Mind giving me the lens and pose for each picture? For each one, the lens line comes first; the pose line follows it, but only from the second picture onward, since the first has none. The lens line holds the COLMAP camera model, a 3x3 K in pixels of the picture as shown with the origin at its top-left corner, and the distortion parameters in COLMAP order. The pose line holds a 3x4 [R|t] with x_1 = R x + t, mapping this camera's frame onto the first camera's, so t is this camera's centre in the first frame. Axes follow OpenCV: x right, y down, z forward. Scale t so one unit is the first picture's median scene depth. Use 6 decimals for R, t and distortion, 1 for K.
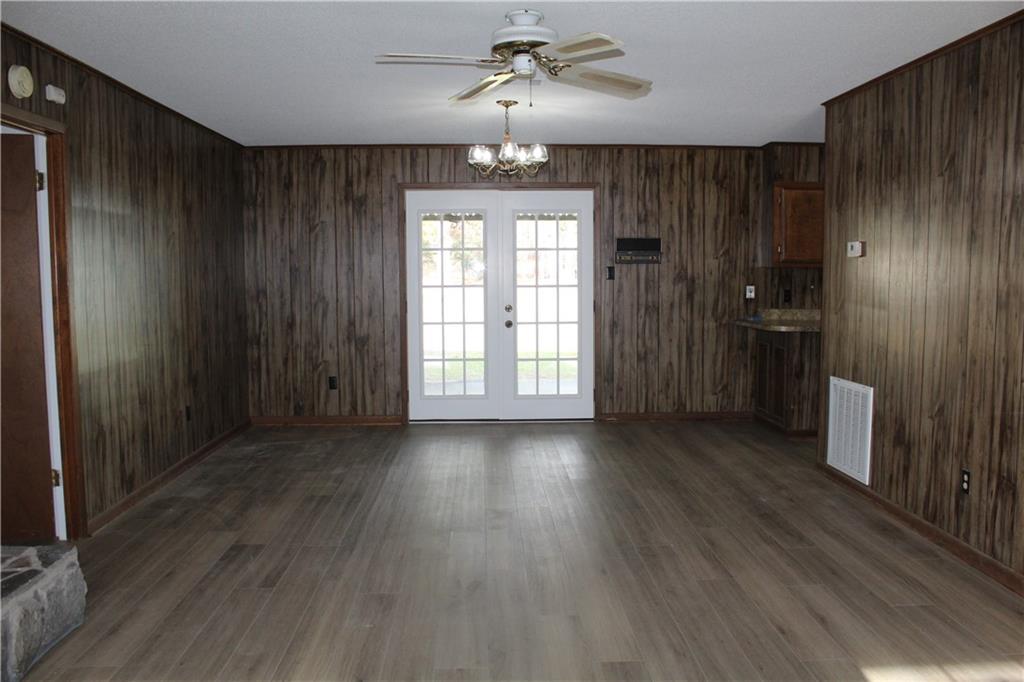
lens RADIAL K [[877.0, 0, 511.6], [0, 877.0, 341.8], [0, 0, 1]] dist [-0.071656, 0.073583]
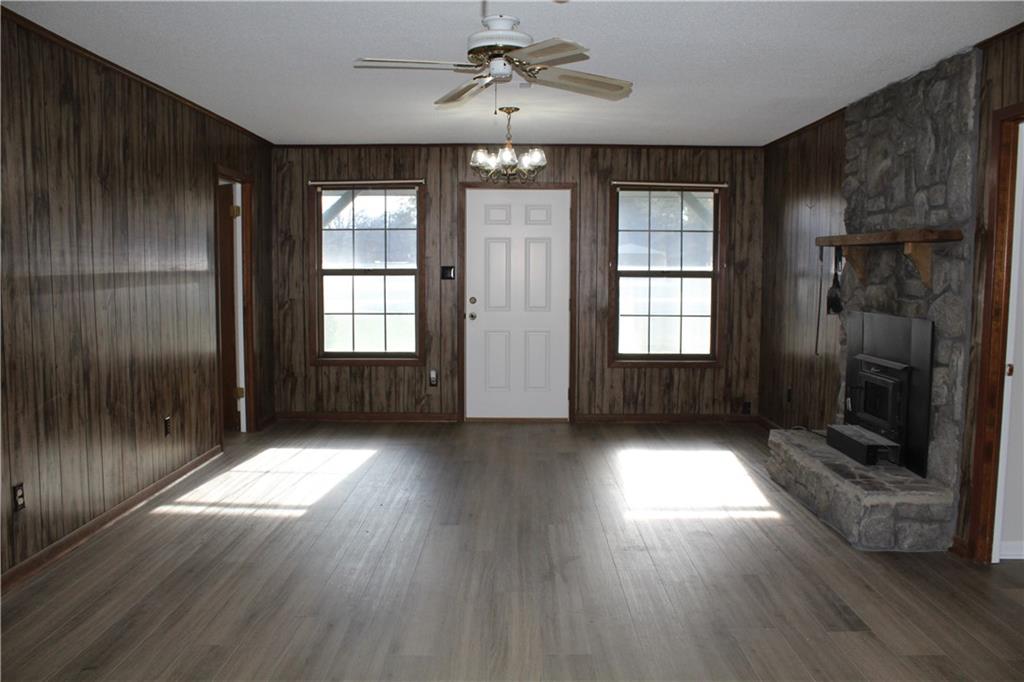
lens RADIAL K [[877.0, 0, 511.7], [0, 877.0, 341.5], [0, 0, 1]] dist [-0.071656, 0.073583]
pose [[-0.999192, -0.006260, 0.039699, -0.035287], [0.000587, 0.985417, 0.170154, -0.153931], [-0.040186, 0.170040, -0.984617, 1.802040]]
